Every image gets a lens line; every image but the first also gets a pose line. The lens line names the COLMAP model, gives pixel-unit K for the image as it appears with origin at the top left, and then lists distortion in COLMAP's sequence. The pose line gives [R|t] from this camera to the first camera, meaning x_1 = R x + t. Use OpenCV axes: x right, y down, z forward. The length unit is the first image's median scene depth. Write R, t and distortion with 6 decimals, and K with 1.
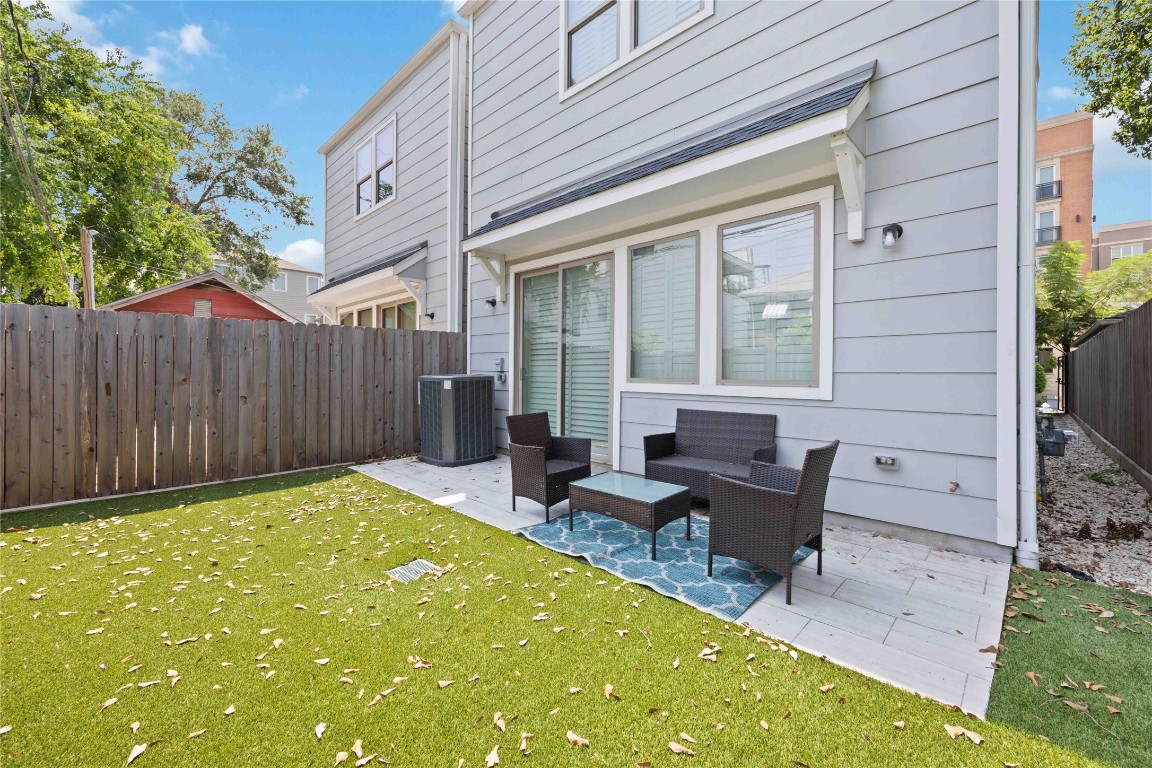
lens RADIAL K [[454.8, 0, 579.8], [0, 454.8, 377.5], [0, 0, 1]] dist [0.000844, 0.000075]
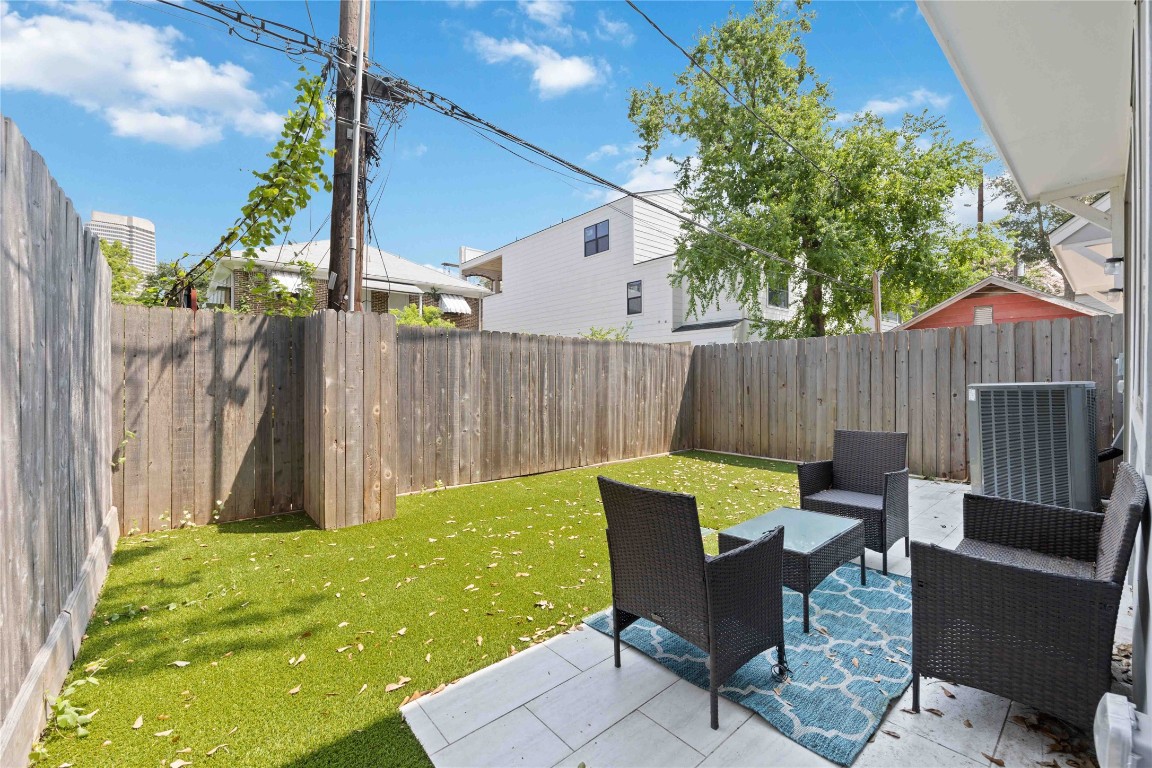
lens RADIAL K [[454.8, 0, 579.8], [0, 454.8, 377.5], [0, 0, 1]] dist [0.000844, 0.000075]
pose [[-0.080497, -0.008979, -0.996714, 0.542643], [-0.006444, 0.999943, -0.008488, -0.002531], [0.996734, 0.005740, -0.080550, 0.424908]]
